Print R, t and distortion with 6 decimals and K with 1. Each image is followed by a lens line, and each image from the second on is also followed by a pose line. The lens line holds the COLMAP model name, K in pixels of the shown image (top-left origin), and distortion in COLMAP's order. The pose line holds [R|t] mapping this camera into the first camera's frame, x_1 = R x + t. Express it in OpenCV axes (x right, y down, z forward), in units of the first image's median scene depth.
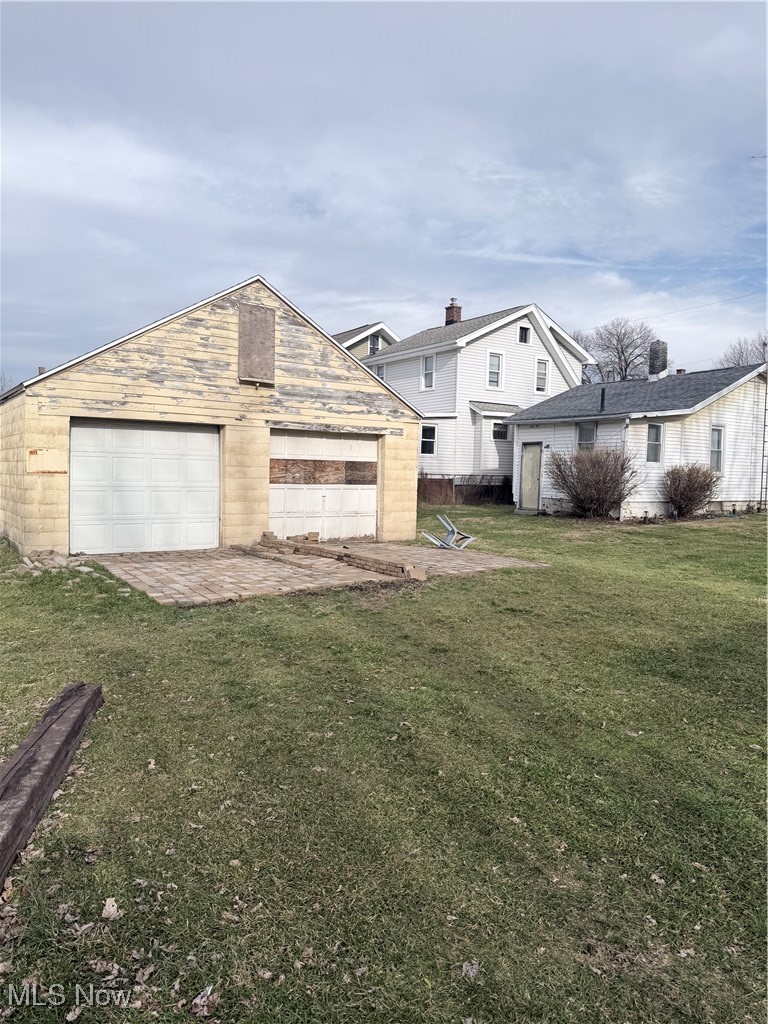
lens RADIAL K [[697.8, 0, 386.9], [0, 697.8, 515.7], [0, 0, 1]] dist [0.068600, -0.004376]
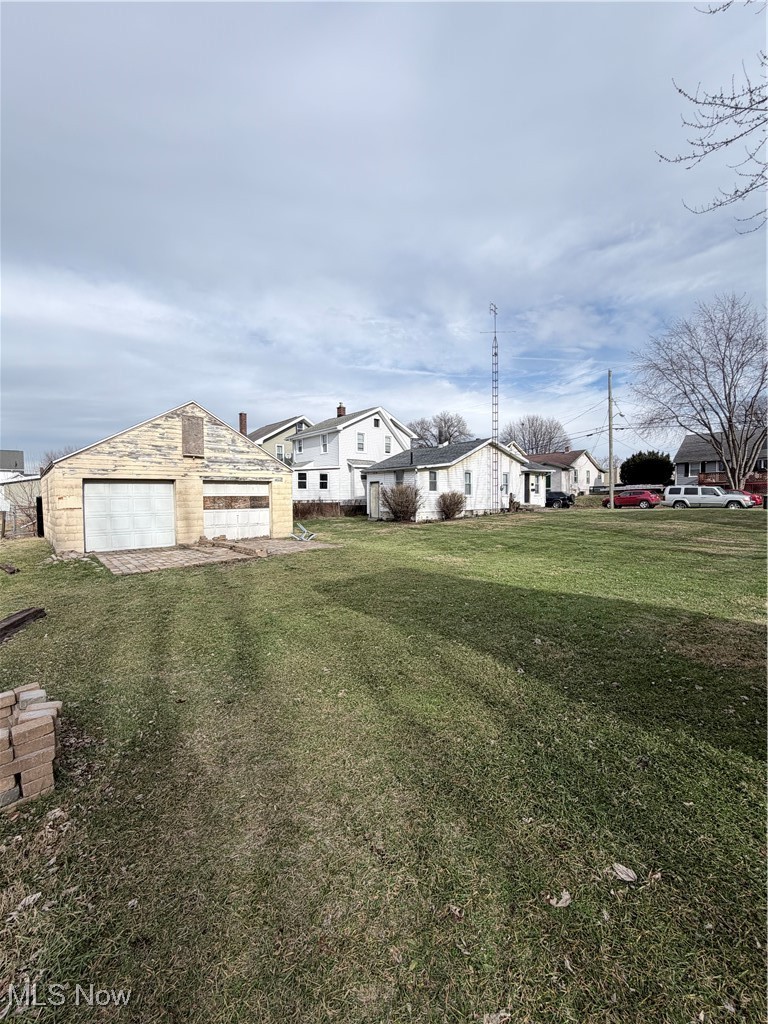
lens RADIAL K [[410.8, 0, 379.9], [0, 410.8, 510.3], [0, 0, 1]] dist [-0.002817, 0.000043]
pose [[0.993109, -0.035635, 0.111647, 0.156285], [0.039130, 0.998805, -0.029270, 0.004798], [-0.110471, 0.033437, 0.993317, -0.119280]]
